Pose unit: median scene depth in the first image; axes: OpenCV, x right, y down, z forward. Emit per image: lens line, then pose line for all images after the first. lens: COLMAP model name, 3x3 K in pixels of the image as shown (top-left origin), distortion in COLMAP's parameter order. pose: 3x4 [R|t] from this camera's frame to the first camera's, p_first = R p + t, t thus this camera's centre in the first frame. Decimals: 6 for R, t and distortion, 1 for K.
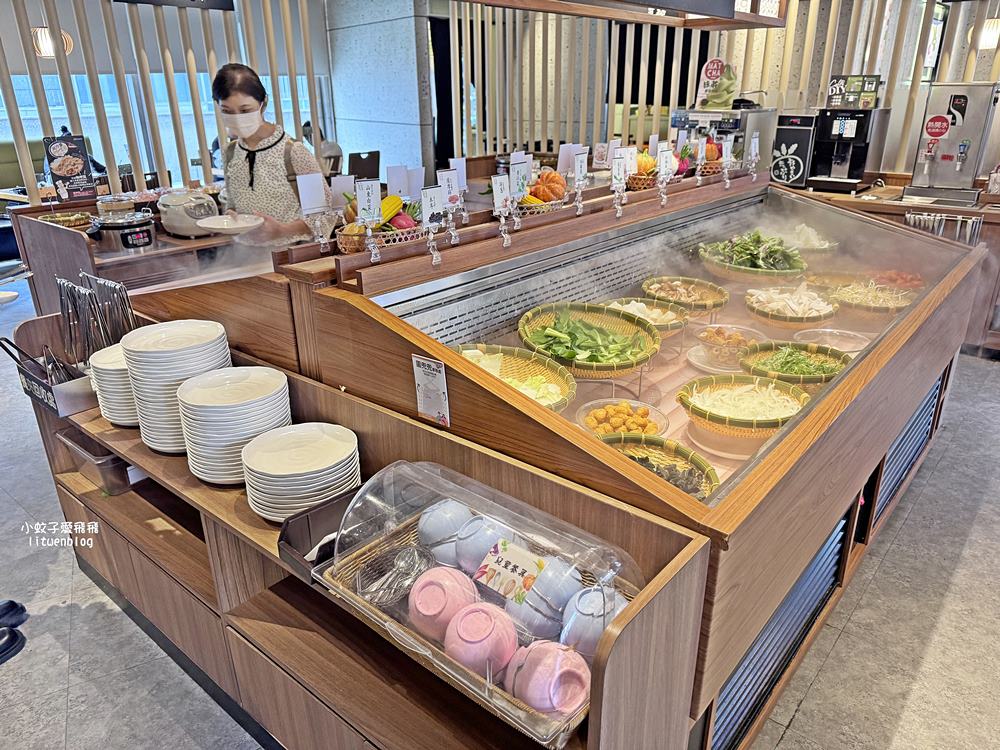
lens RADIAL K [[716.1, 0, 500.0], [0, 716.1, 375.0], [0, 0, 1]] dist [0.013942, -0.044610]
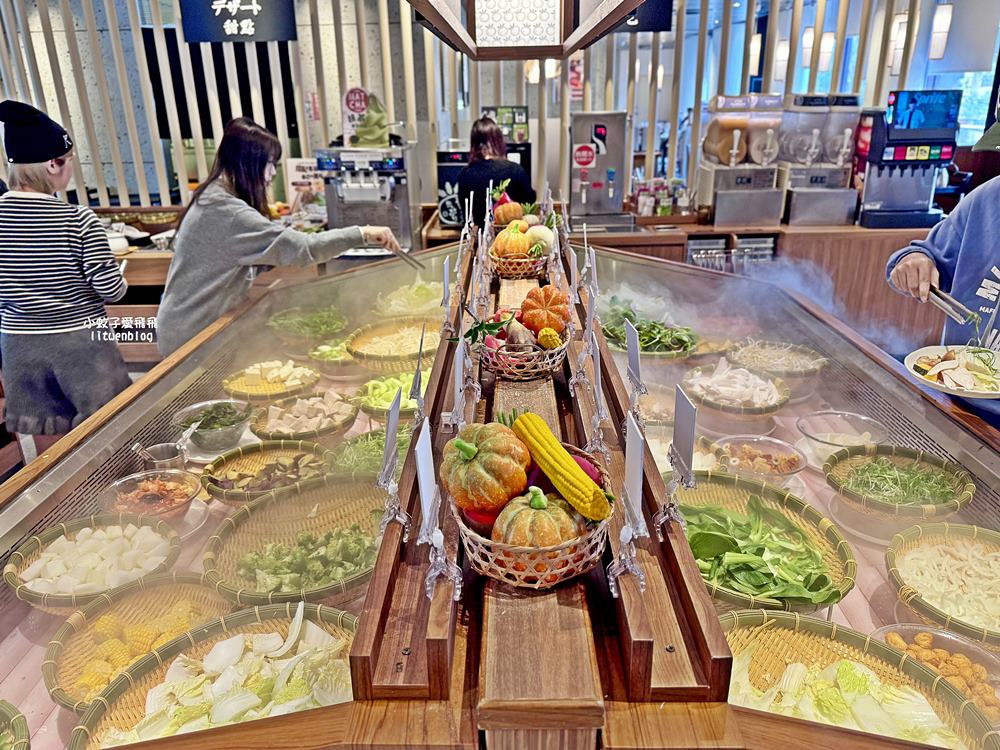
lens RADIAL K [[719.0, 0, 499.9], [0, 719.0, 398.2], [0, 0, 1]] dist [0.032077, -0.005730]
pose [[0.774170, -0.242587, 0.584648, -0.169011], [0.243221, 0.966743, 0.079065, -0.119680], [-0.584384, 0.080989, 0.807426, 0.253759]]
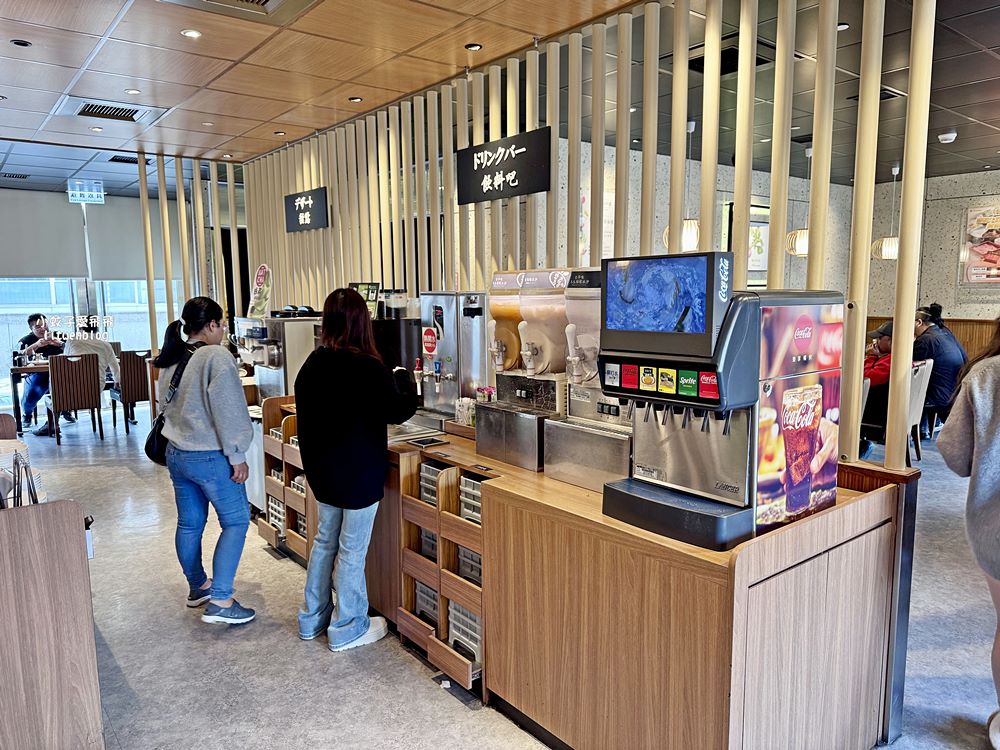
lens RADIAL K [[716.1, 0, 500.0], [0, 716.1, 375.0], [0, 0, 1]] dist [0.013942, -0.044610]
pose [[0.980212, 0.023560, -0.196544, 0.836352], [-0.073872, 0.964701, -0.252775, -0.105429], [0.183651, 0.262292, 0.947352, 0.238225]]
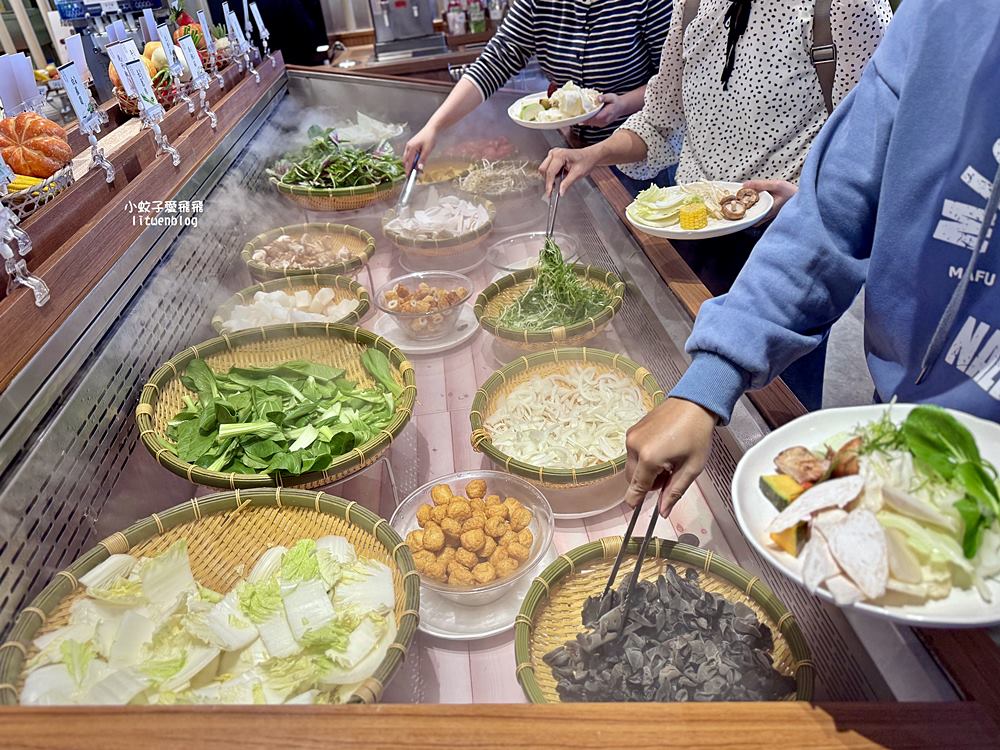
lens RADIAL K [[716.1, 0, 500.0], [0, 716.1, 375.0], [0, 0, 1]] dist [0.013942, -0.044610]
pose [[0.689243, -0.434705, 0.579634, -0.030699], [0.348726, 0.900290, 0.260516, -0.066660], [-0.635086, 0.022574, 0.772112, 0.206259]]
